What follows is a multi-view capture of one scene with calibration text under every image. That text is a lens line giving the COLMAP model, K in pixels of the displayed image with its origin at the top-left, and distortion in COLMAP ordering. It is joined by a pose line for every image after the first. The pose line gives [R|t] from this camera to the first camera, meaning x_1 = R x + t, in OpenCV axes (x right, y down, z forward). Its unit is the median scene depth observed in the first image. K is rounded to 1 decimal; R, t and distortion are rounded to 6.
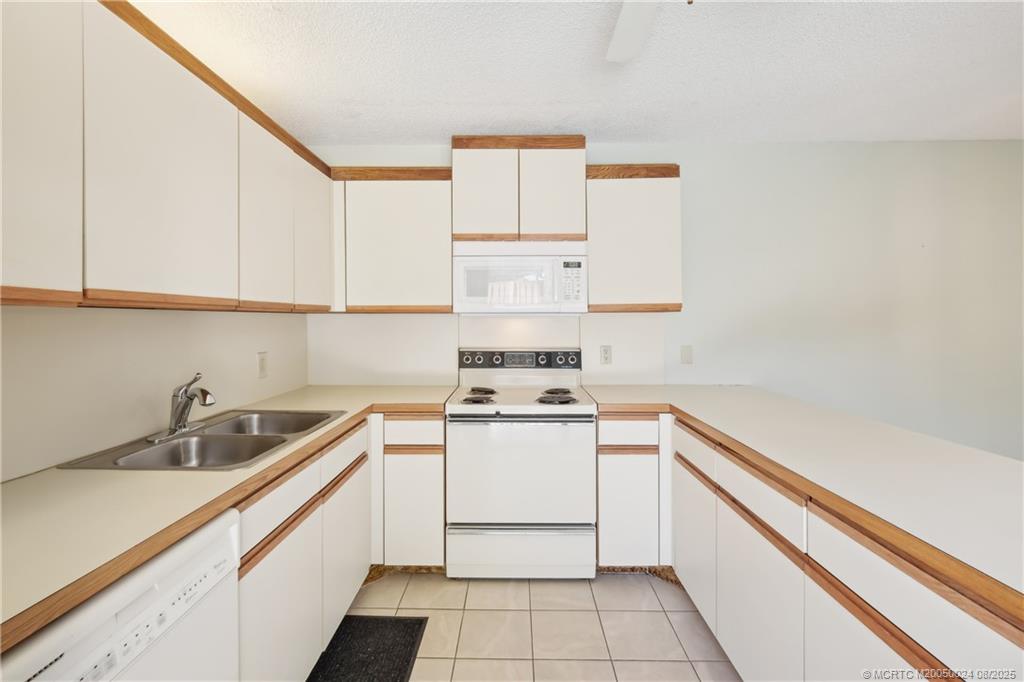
lens RADIAL K [[458.6, 0, 509.2], [0, 458.6, 321.7], [0, 0, 1]] dist [0.001152, 0.000000]
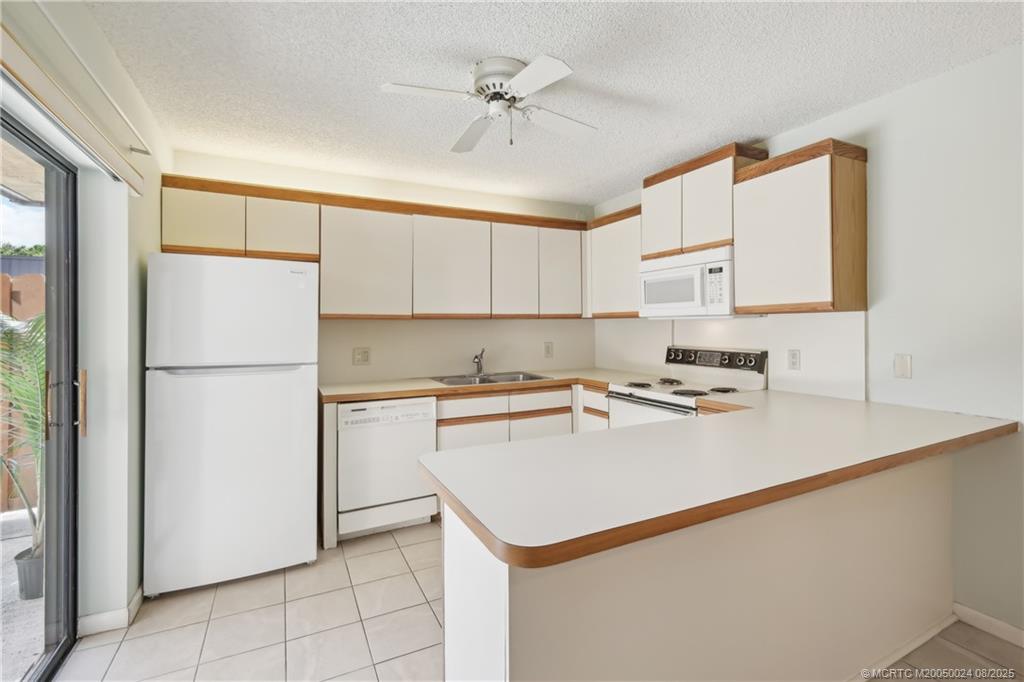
lens RADIAL K [[458.6, 0, 509.2], [0, 458.6, 321.7], [0, 0, 1]] dist [0.001152, 0.000000]
pose [[0.458752, -0.009410, -0.888514, 0.859545], [0.002994, 0.999955, -0.009044, 0.003723], [0.888559, 0.001489, 0.458759, 0.081935]]
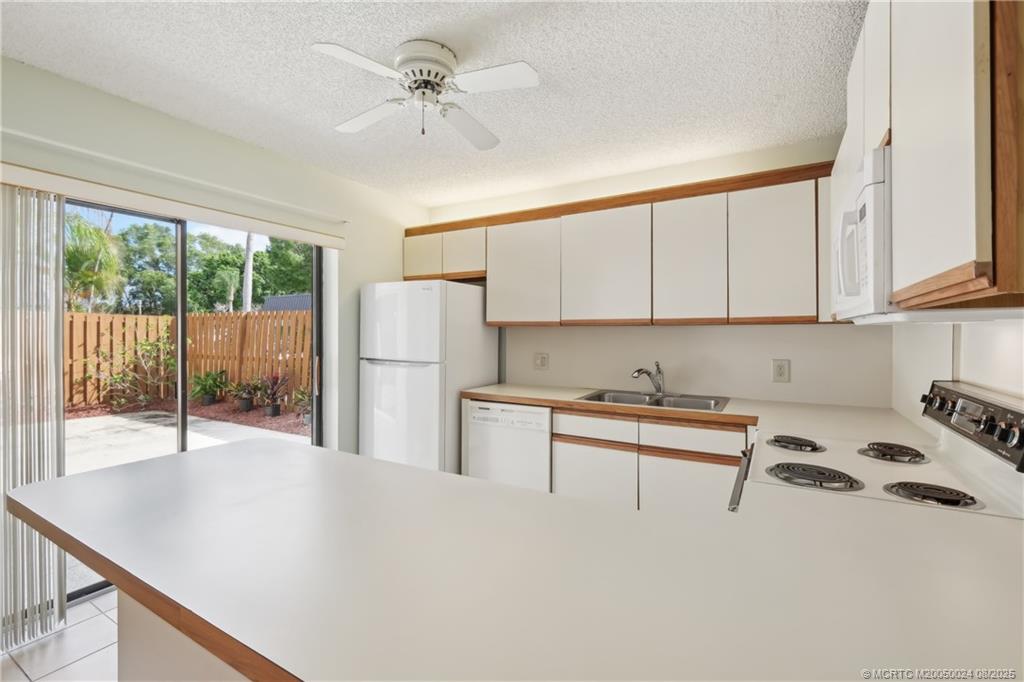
lens RADIAL K [[451.2, 0, 509.1], [0, 451.2, 336.1], [0, 0, 1]] dist [0.000955, -0.000041]
pose [[-0.496004, 0.004199, -0.868310, 0.717368], [-0.006182, 0.999946, 0.008367, 0.002610], [0.868298, 0.009518, -0.495951, 0.910345]]
